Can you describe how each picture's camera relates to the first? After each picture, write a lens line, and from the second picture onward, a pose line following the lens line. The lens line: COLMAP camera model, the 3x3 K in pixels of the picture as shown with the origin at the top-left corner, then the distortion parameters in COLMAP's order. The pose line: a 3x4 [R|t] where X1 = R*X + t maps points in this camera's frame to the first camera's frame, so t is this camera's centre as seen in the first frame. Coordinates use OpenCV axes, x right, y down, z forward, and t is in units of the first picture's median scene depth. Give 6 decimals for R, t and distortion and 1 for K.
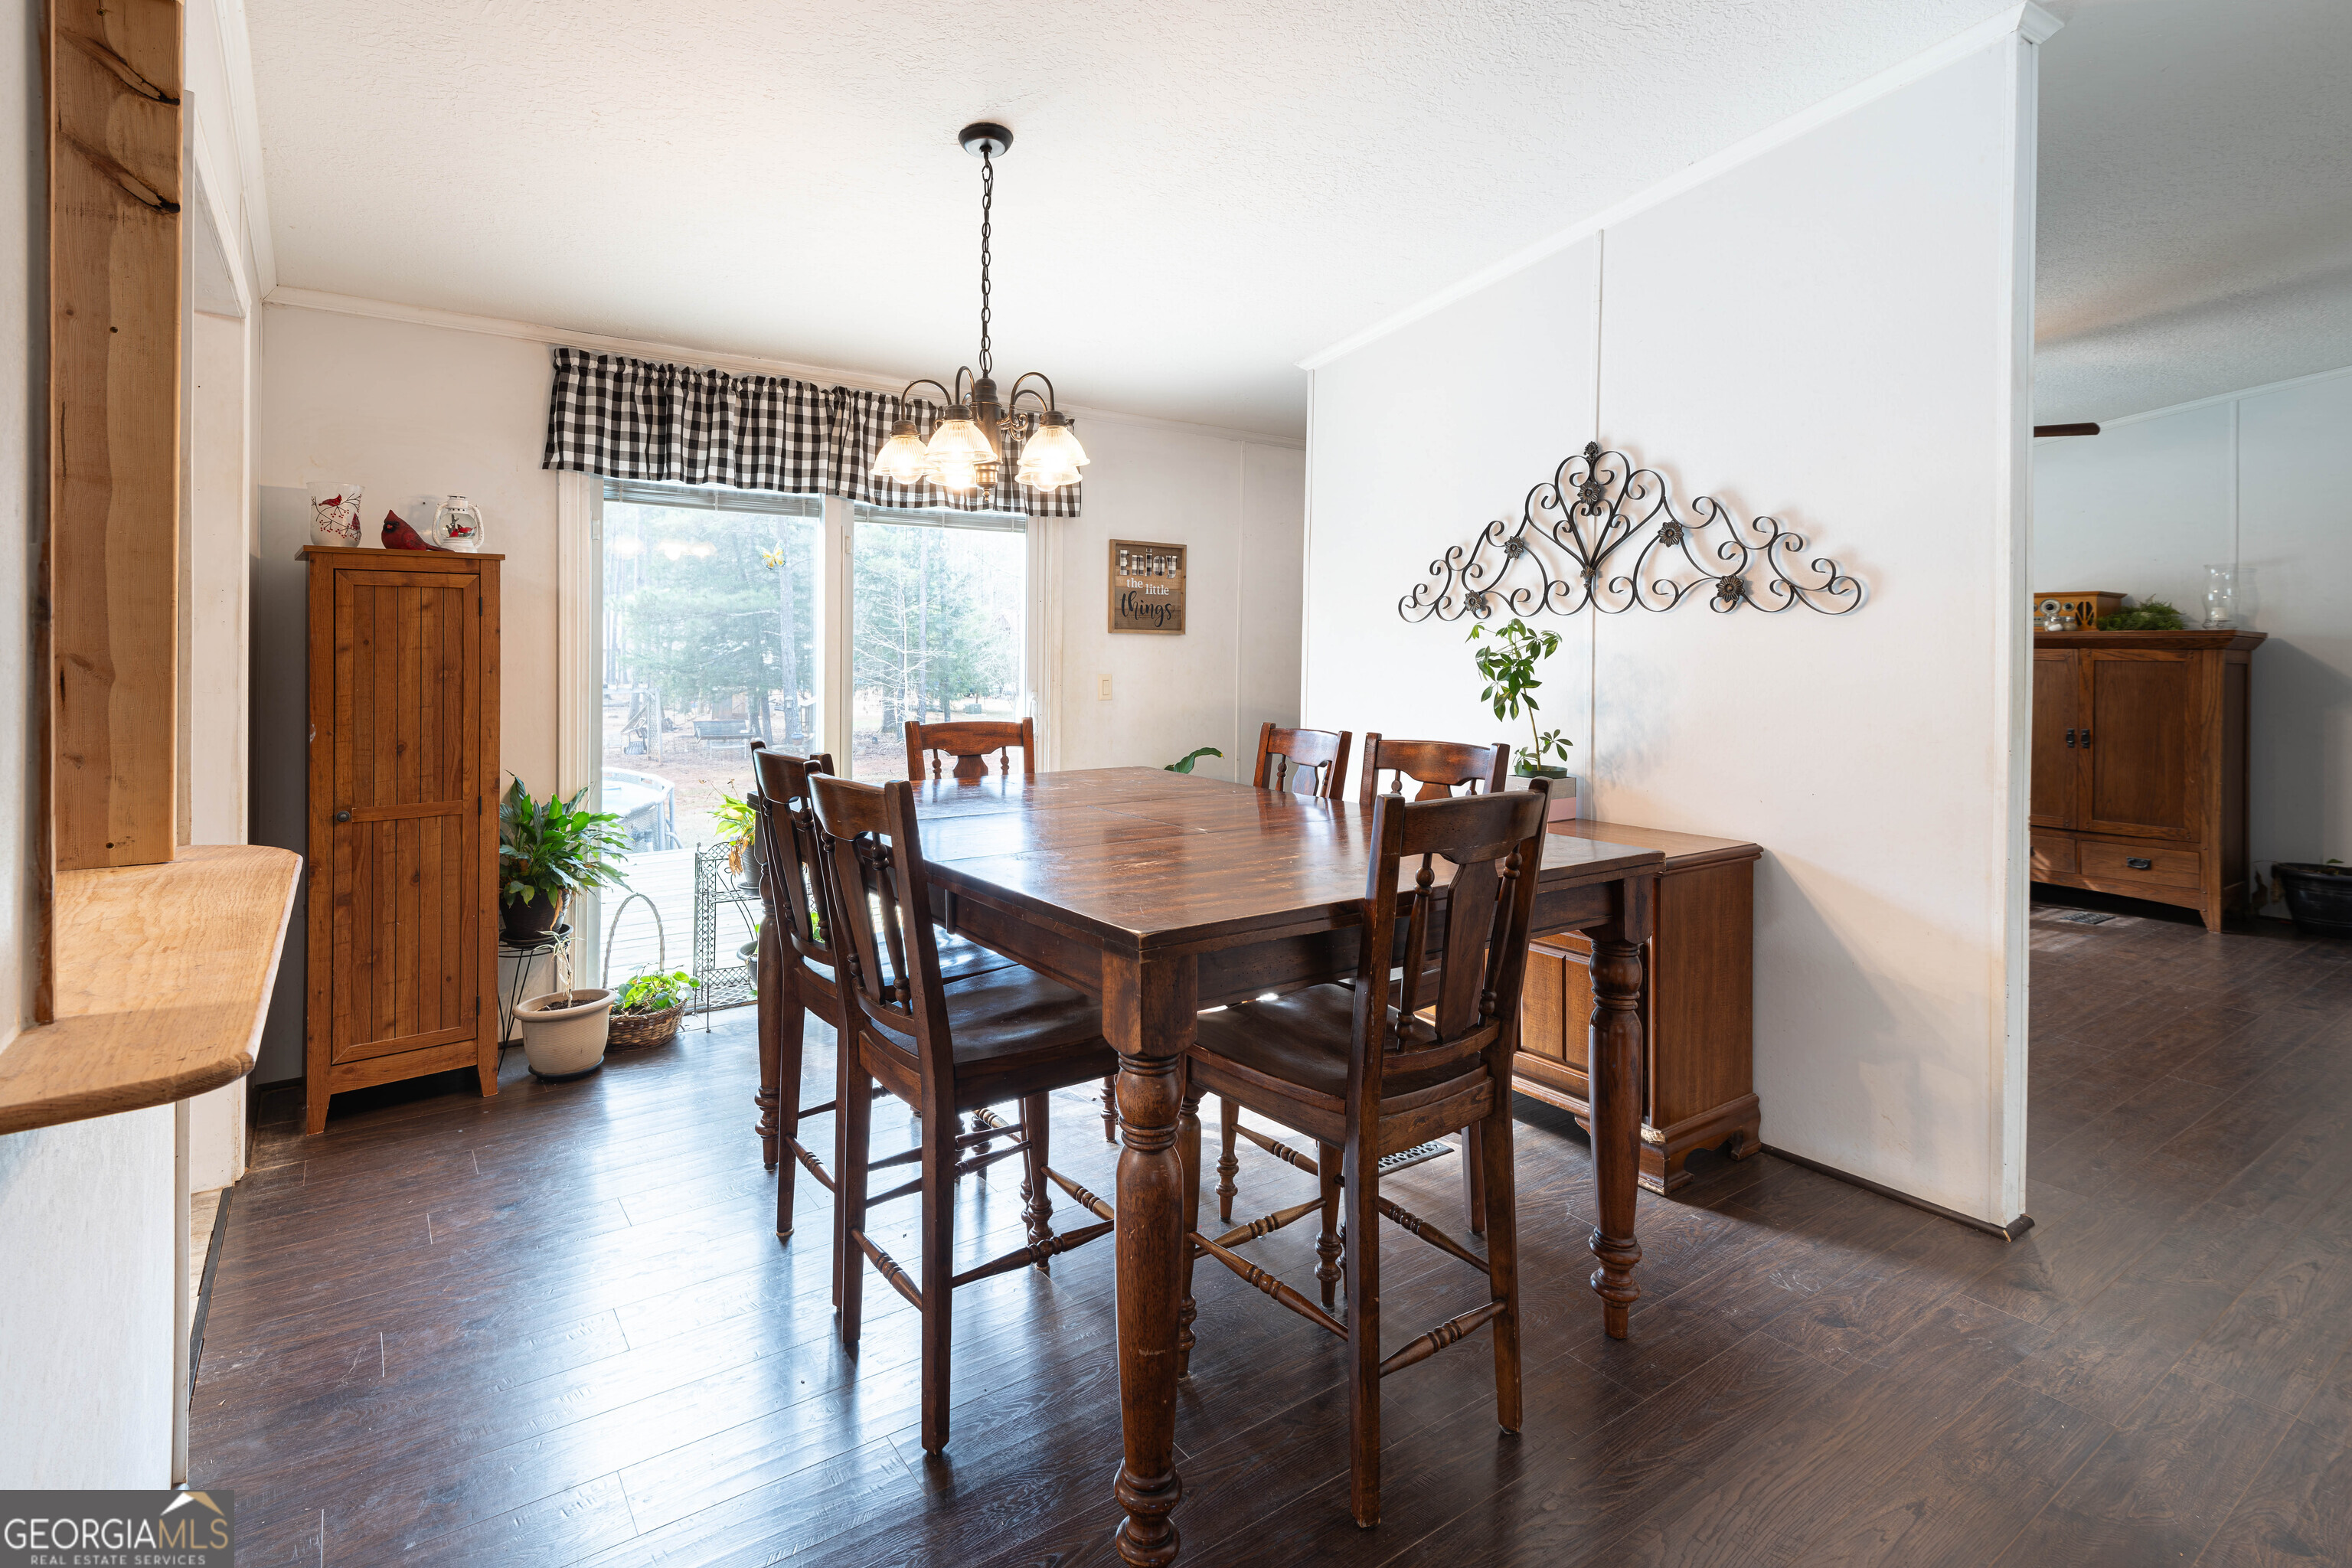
lens RADIAL K [[1107.8, 0, 1080.5], [0, 1107.8, 659.4], [0, 0, 1]] dist [-0.001427, -0.000413]
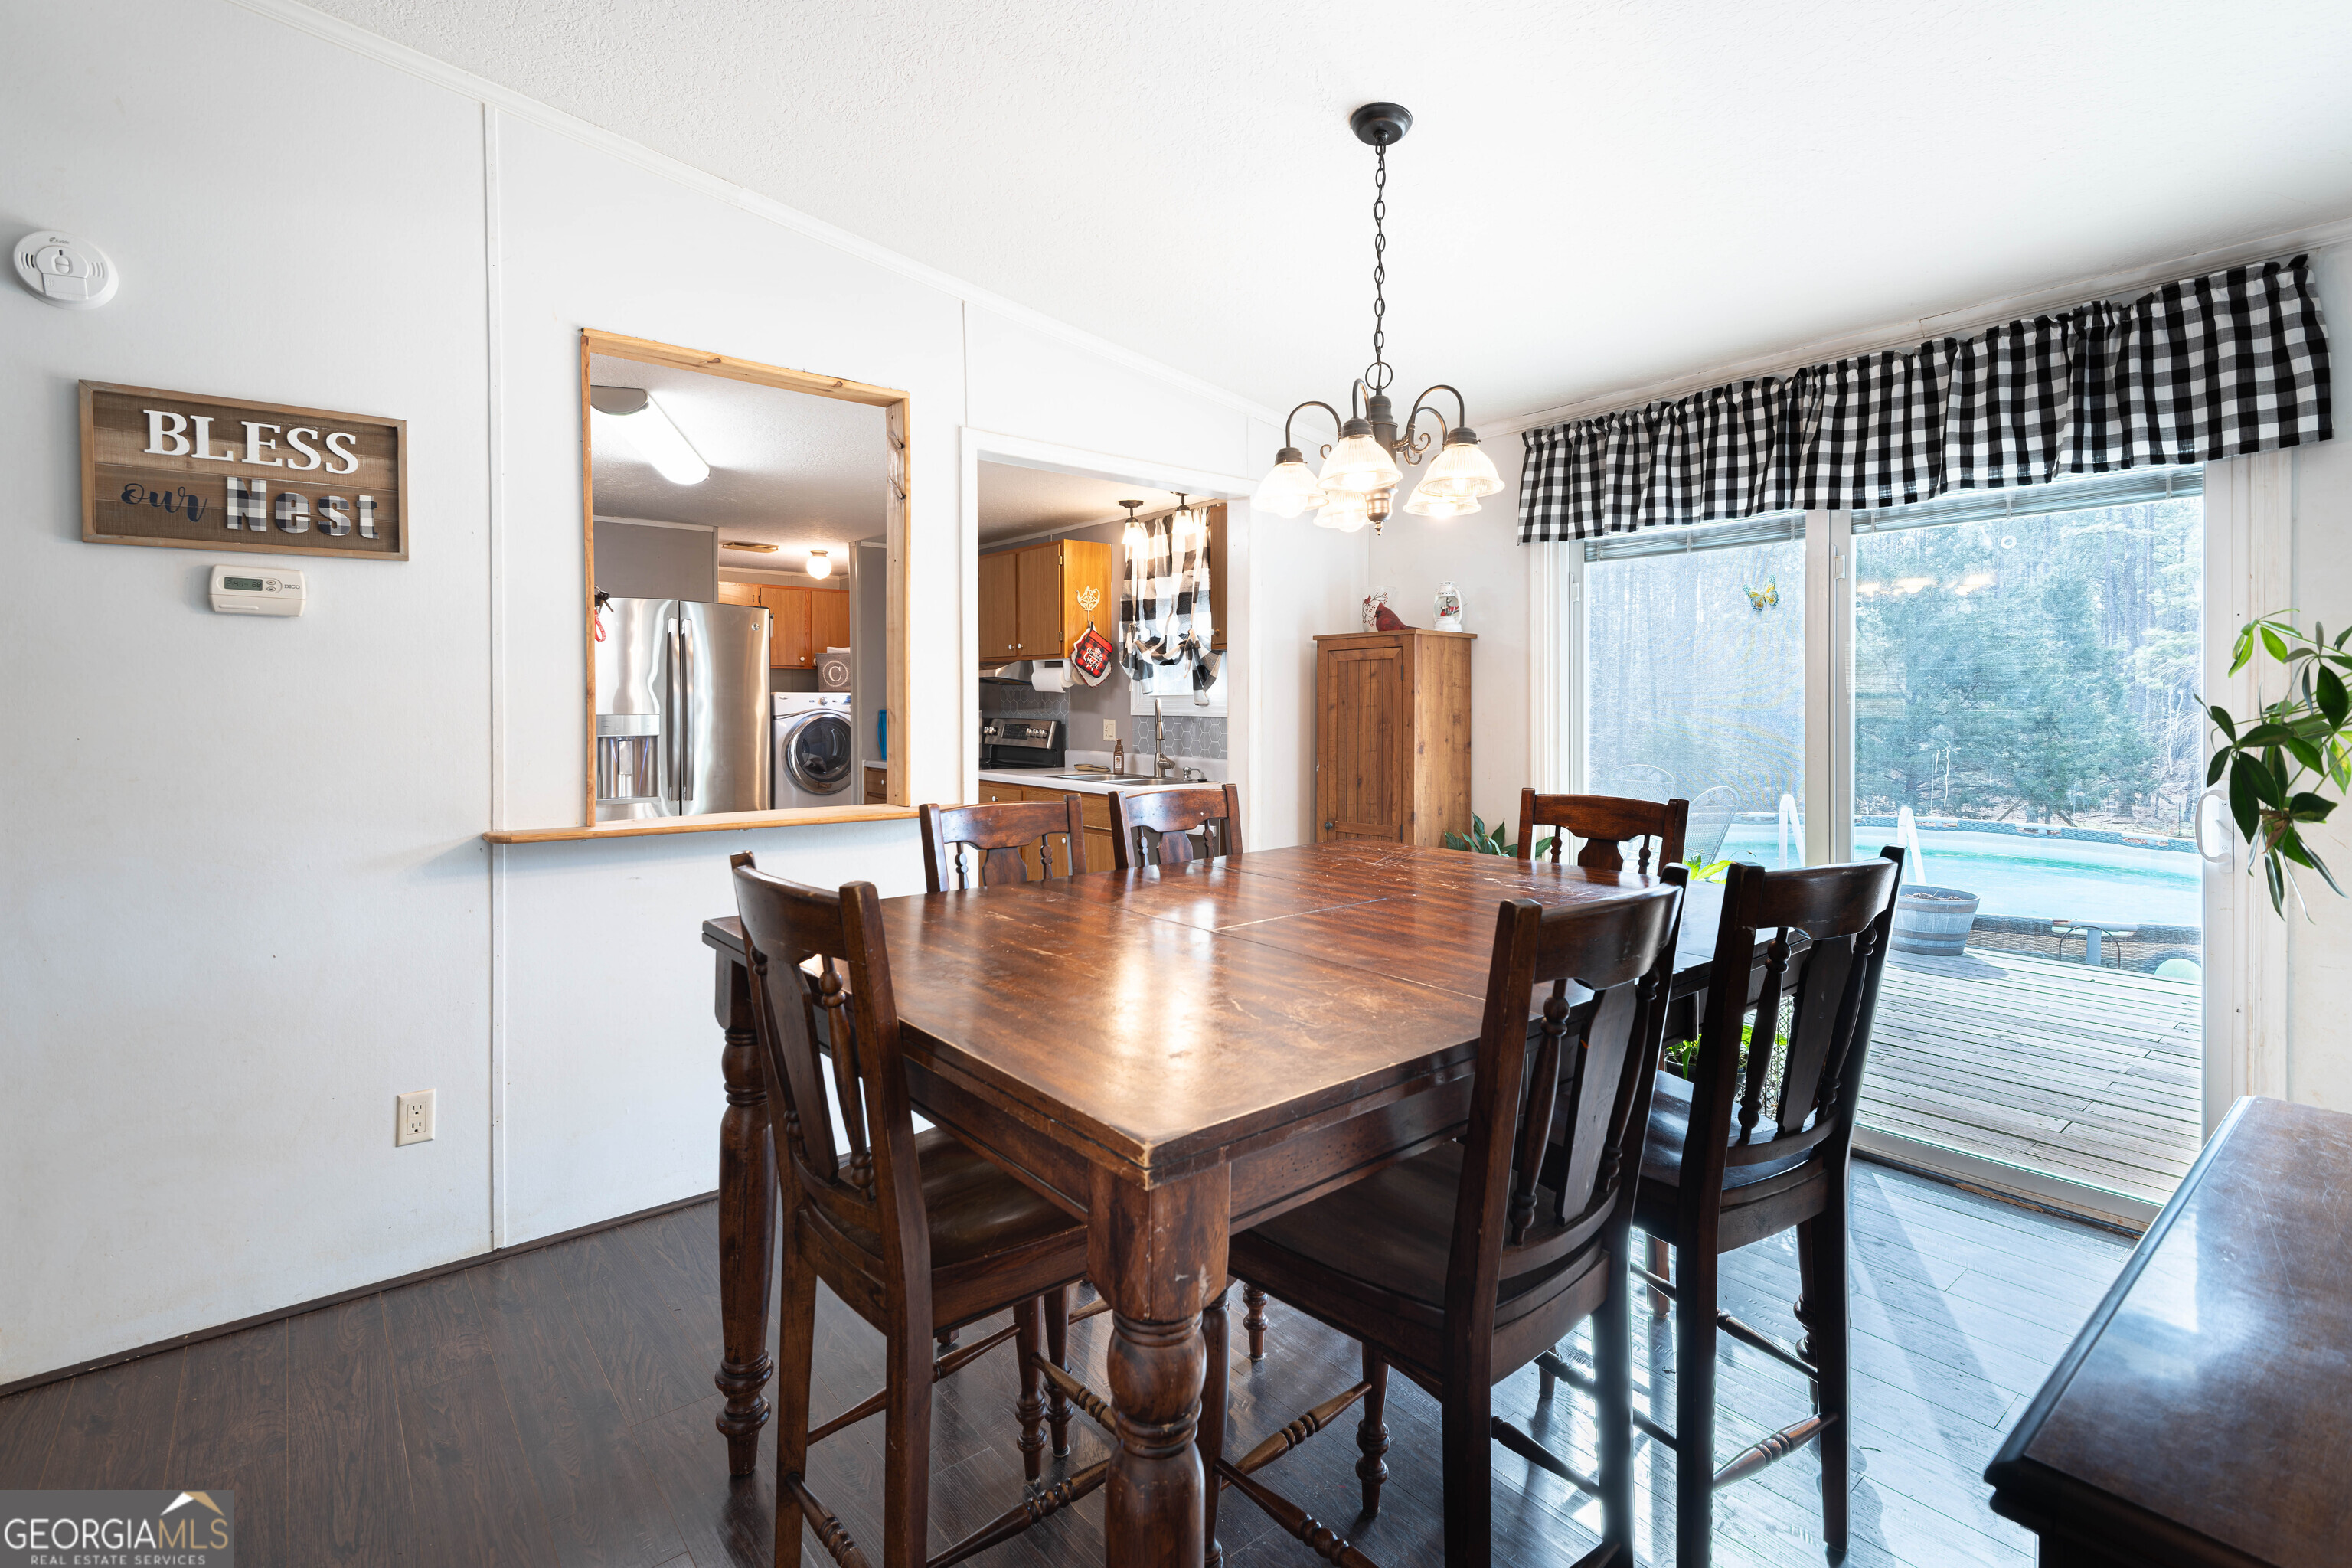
lens RADIAL K [[1092.2, 0, 1184.0], [0, 1092.2, 718.3], [0, 0, 1]] dist [-0.001443, -0.000516]
pose [[0.099982, 0.008051, -0.994957, 0.645239], [-0.003488, 0.999964, 0.007741, -0.004862], [0.994983, 0.002696, 0.100007, 0.624103]]
